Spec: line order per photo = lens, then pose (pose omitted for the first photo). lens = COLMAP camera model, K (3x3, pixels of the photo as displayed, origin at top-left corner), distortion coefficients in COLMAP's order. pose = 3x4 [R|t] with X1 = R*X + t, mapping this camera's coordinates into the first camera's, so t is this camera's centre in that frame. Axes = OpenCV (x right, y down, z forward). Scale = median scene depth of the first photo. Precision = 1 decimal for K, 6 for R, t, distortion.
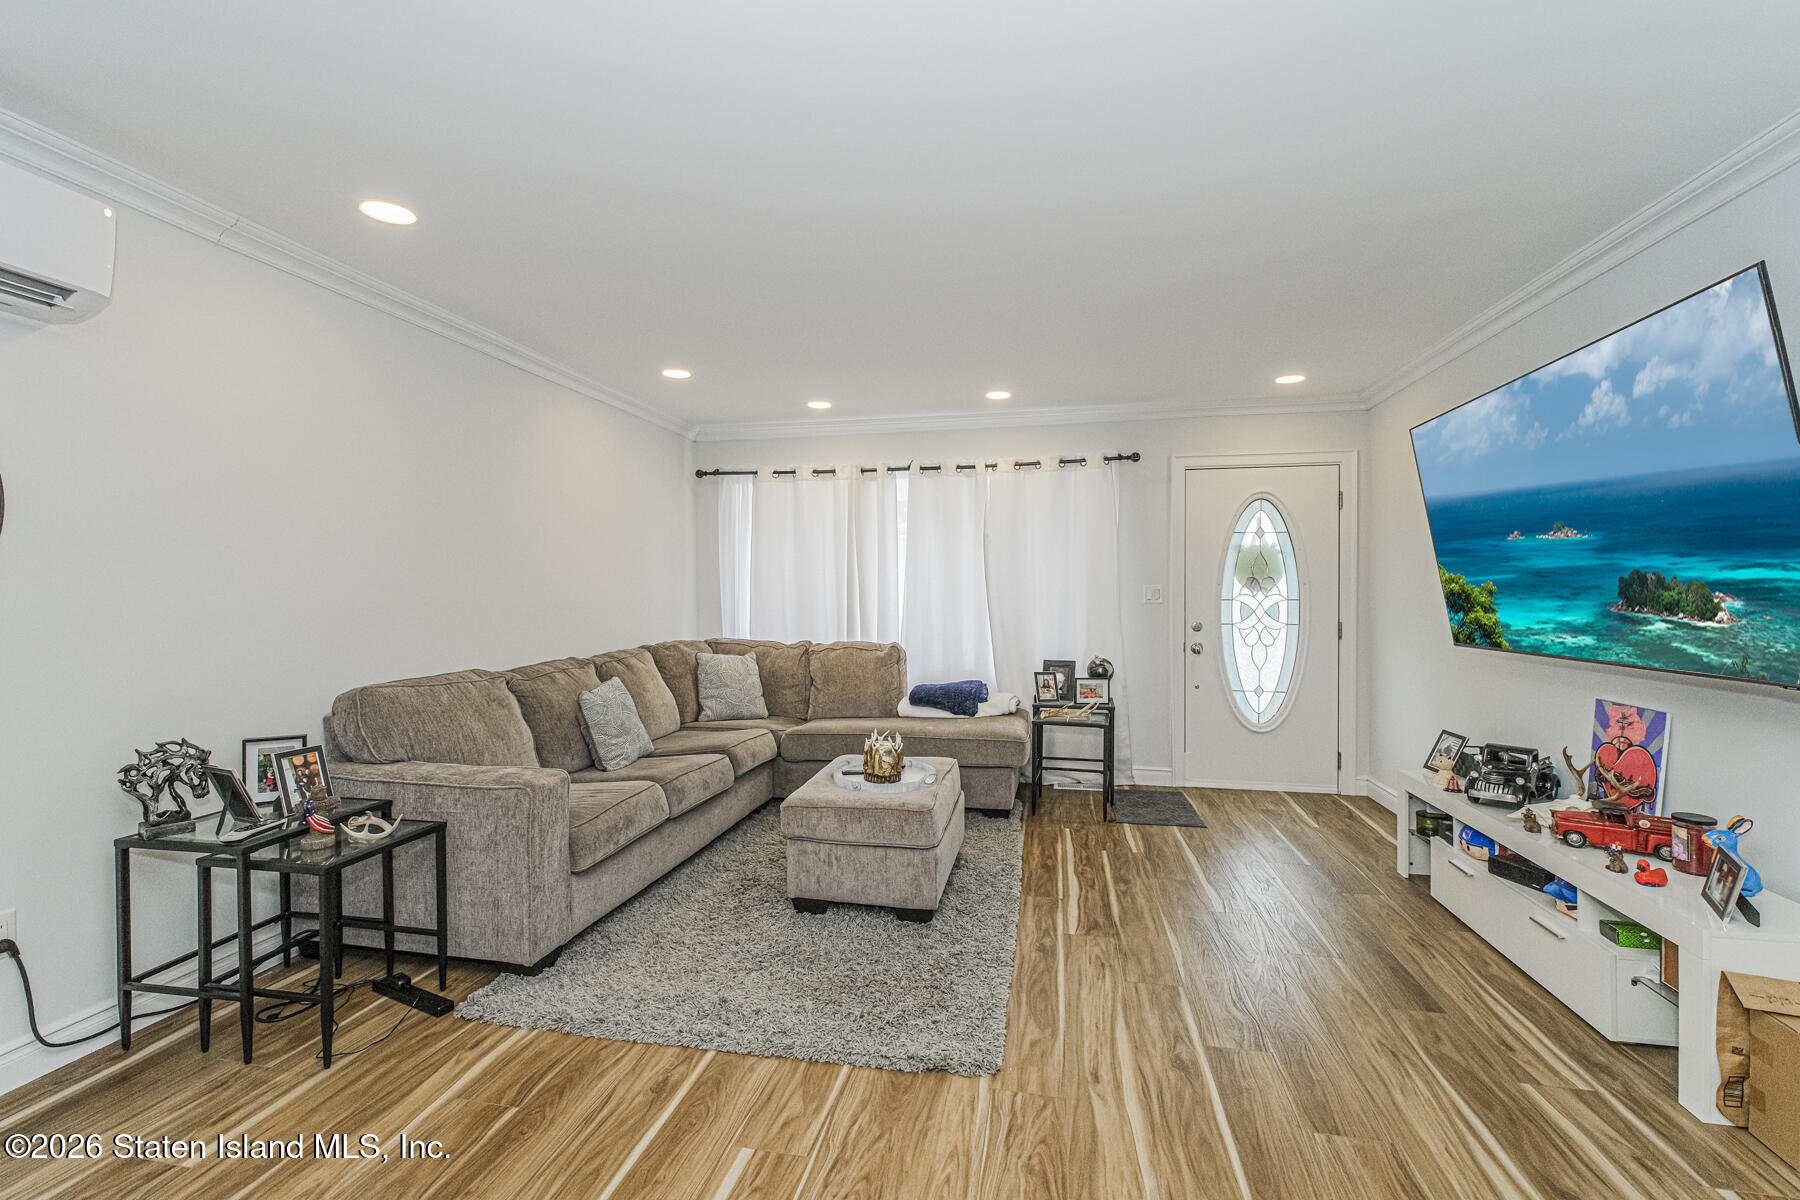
lens RADIAL K [[751.4, 0, 903.9], [0, 751.4, 594.1], [0, 0, 1]] dist [-0.000817, -0.000482]
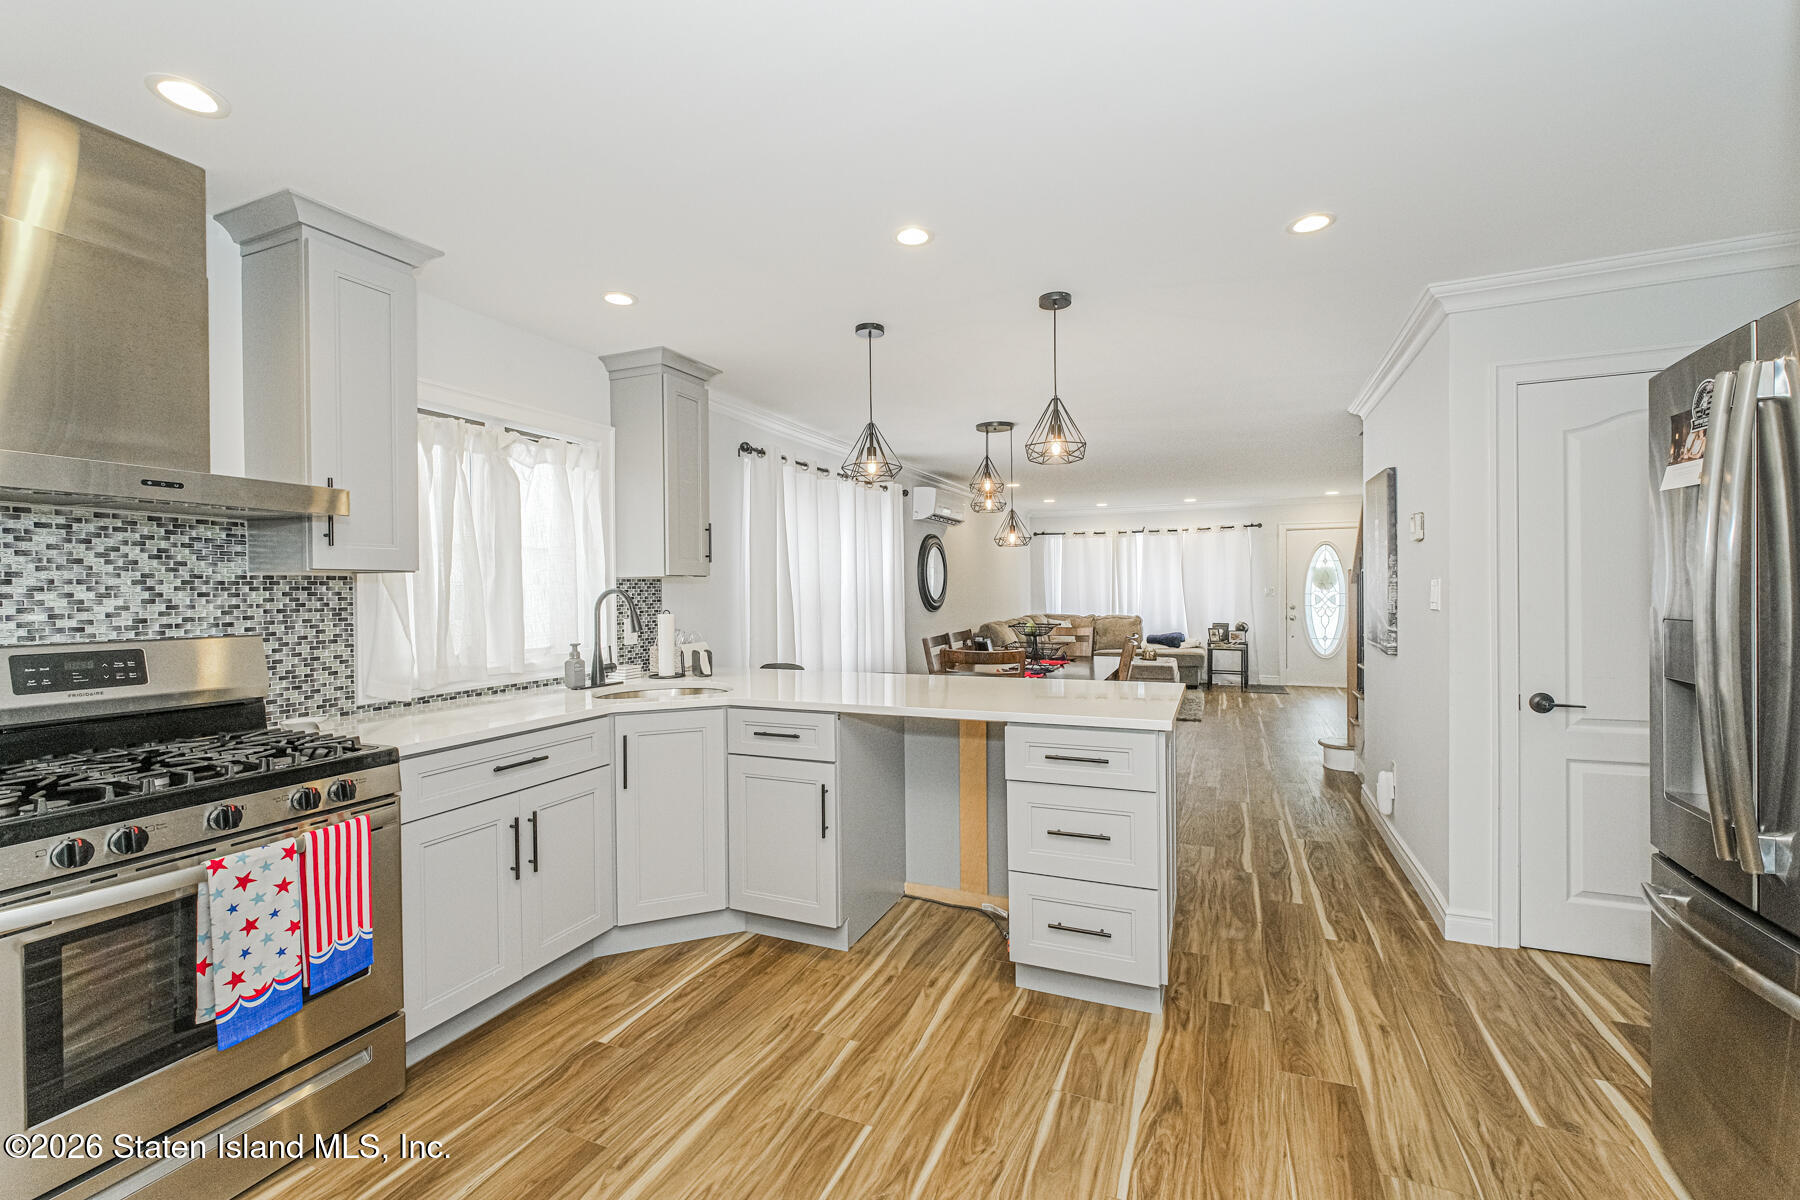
lens RADIAL K [[753.9, 0, 901.0], [0, 753.9, 596.1], [0, 0, 1]] dist [0.002273, 0.000461]
pose [[0.979101, -0.005333, -0.203306, -0.281974], [0.007930, 0.999897, 0.011961, -0.022897], [0.203222, -0.013324, 0.979042, -1.470179]]
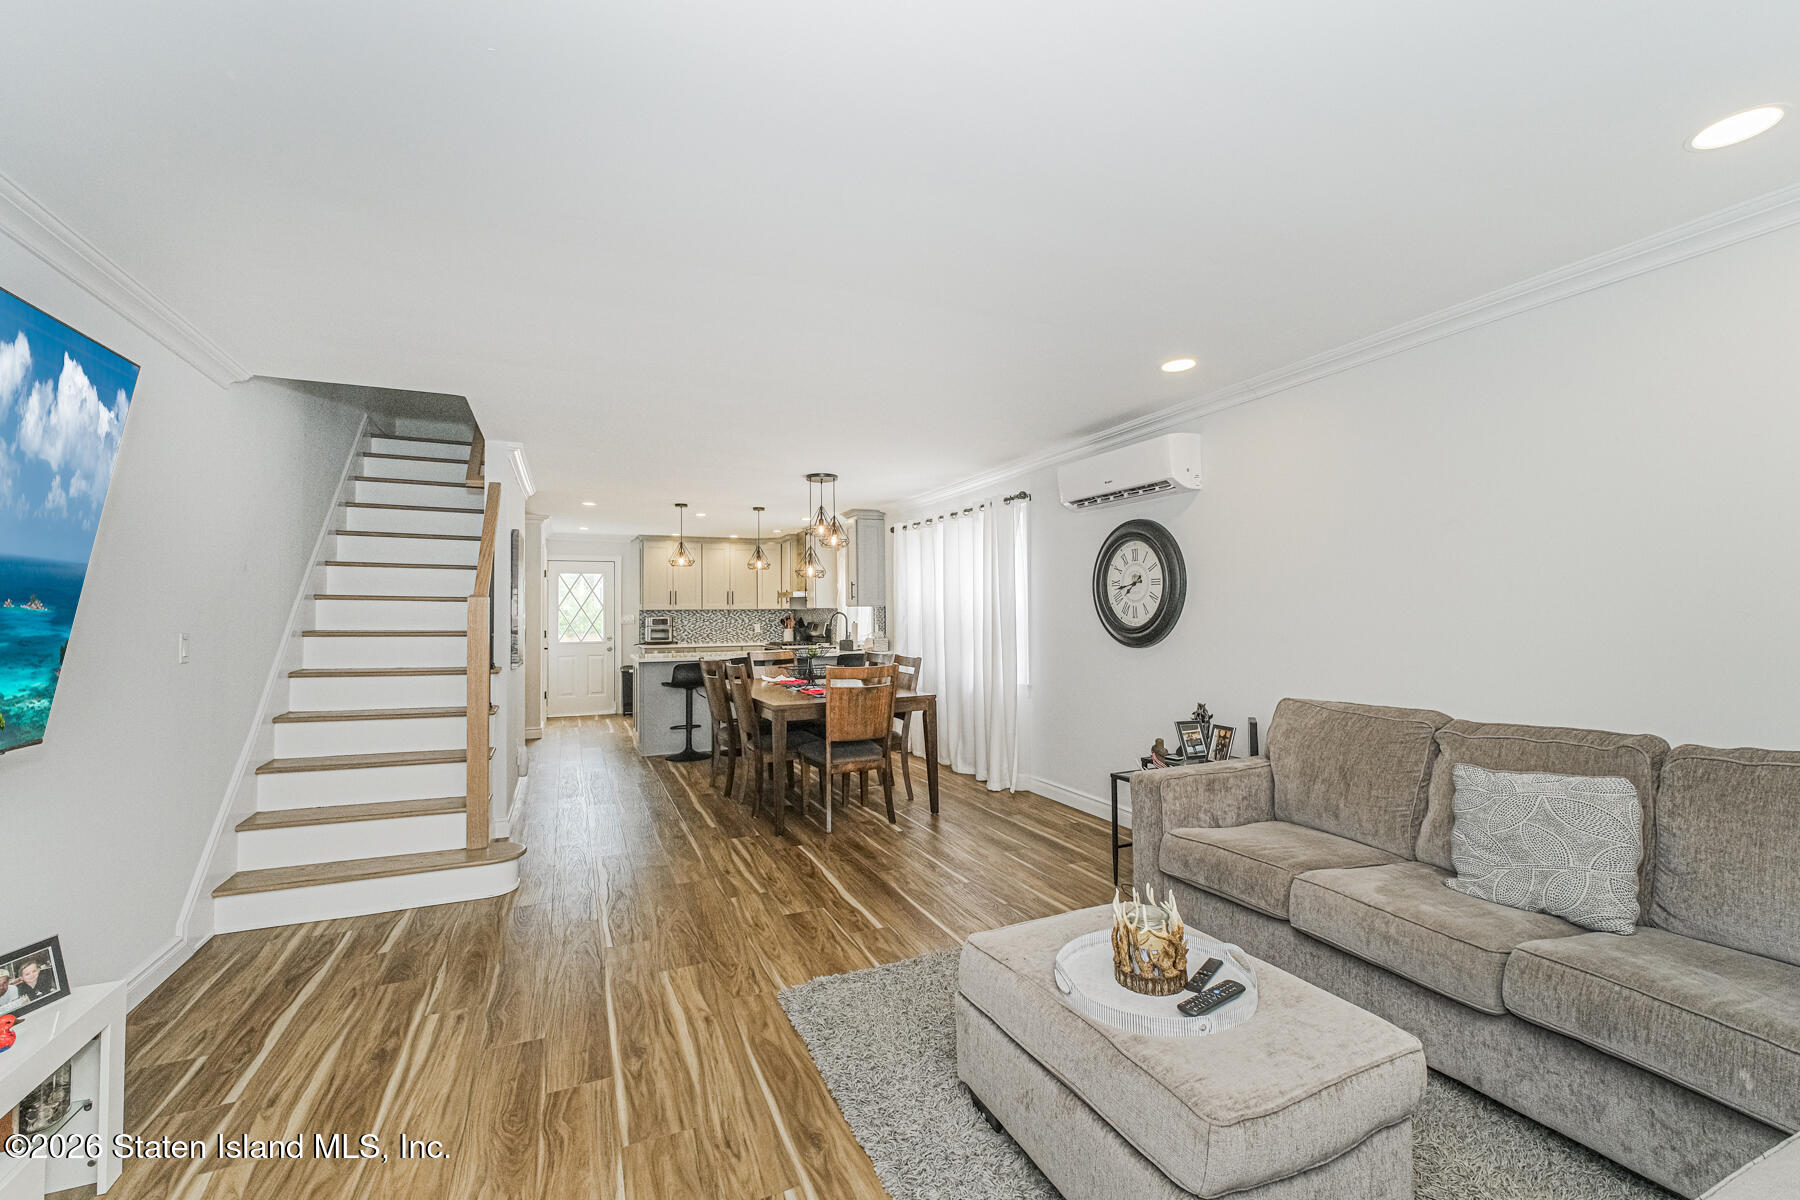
lens RADIAL K [[751.4, 0, 903.9], [0, 751.4, 594.1], [0, 0, 1]] dist [-0.000817, -0.000482]
pose [[-0.812167, -0.002497, -0.583420, 0.355220], [0.014994, 0.999571, -0.025151, -0.017675], [0.583232, -0.029174, -0.811781, 1.095175]]
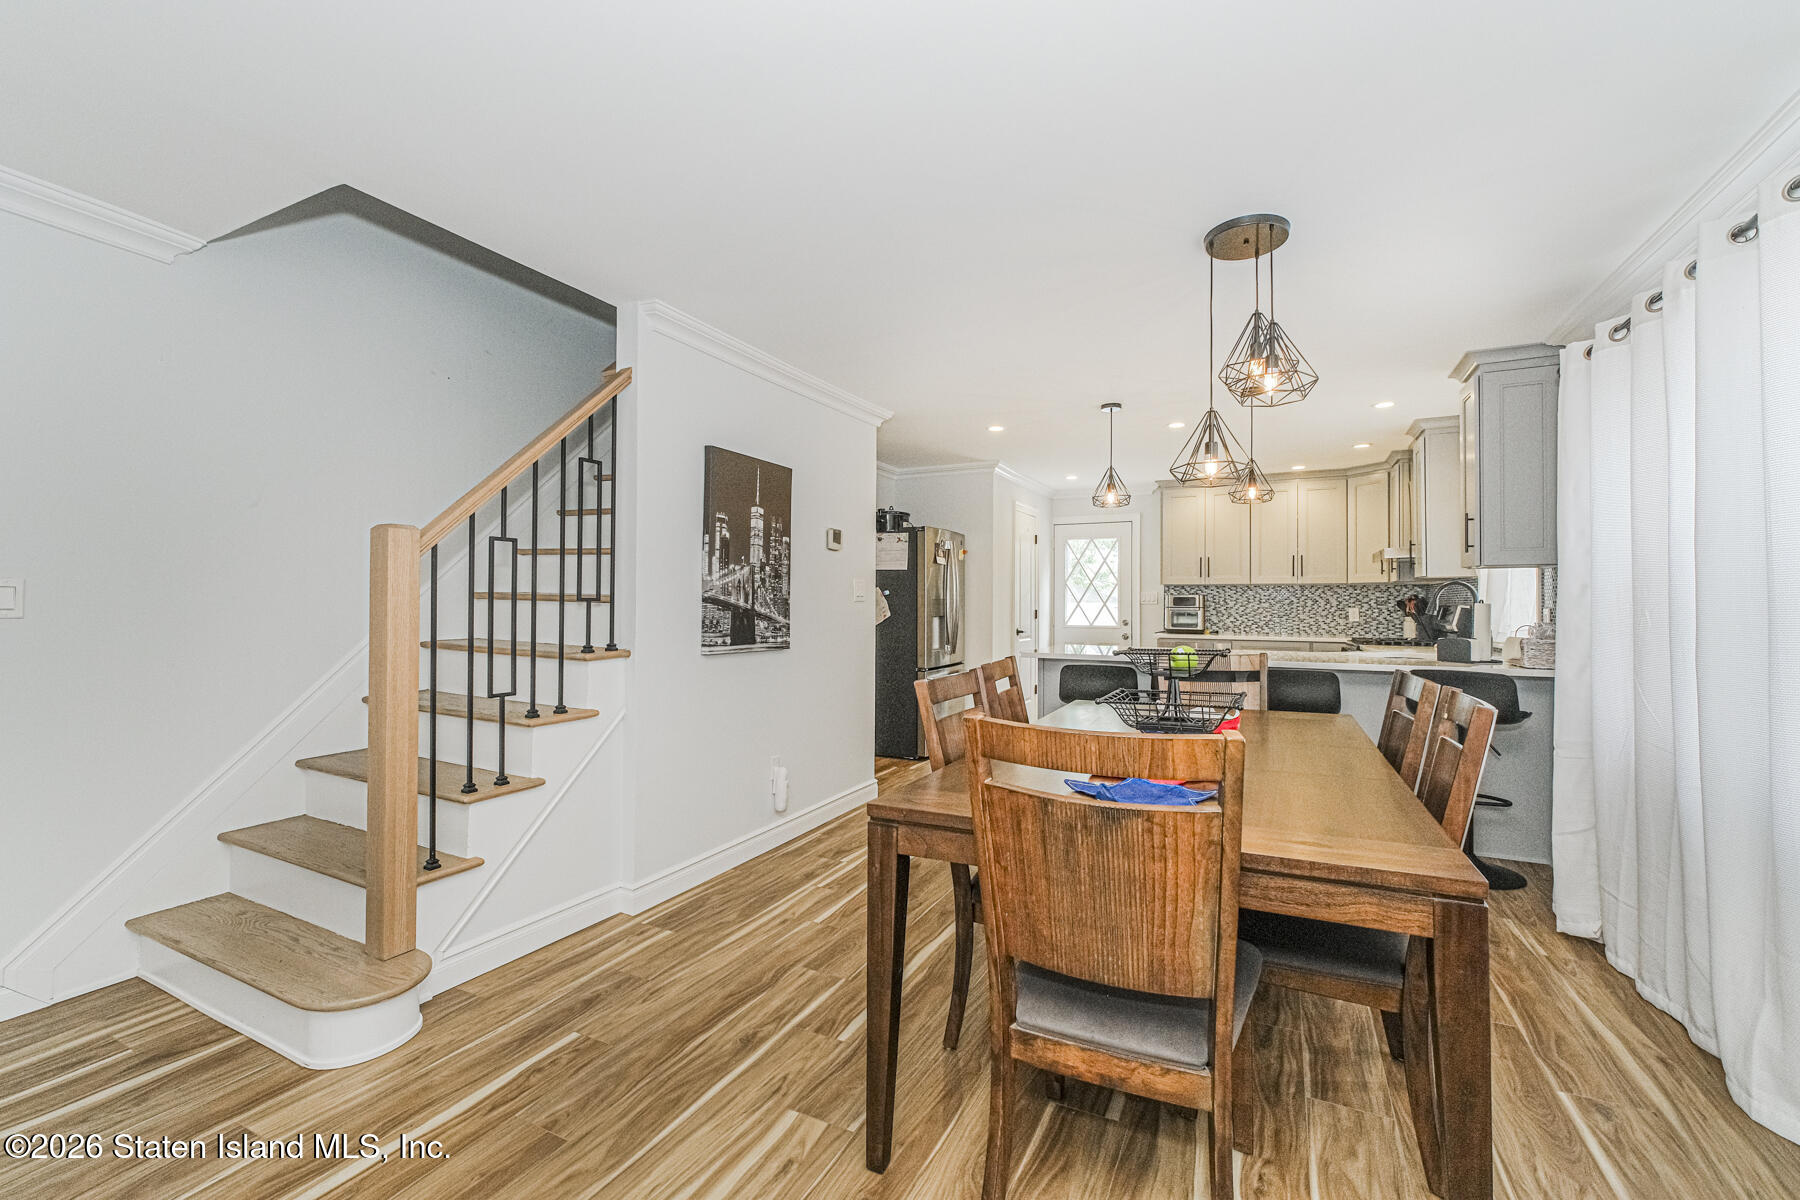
lens RADIAL K [[751.4, 0, 903.9], [0, 751.4, 594.1], [0, 0, 1]] dist [-0.000817, -0.000482]
pose [[-0.966906, 0.002424, 0.255120, -0.269546], [-0.001578, 0.999879, -0.015479, 0.011159], [-0.255127, -0.015369, -0.966785, 0.451237]]
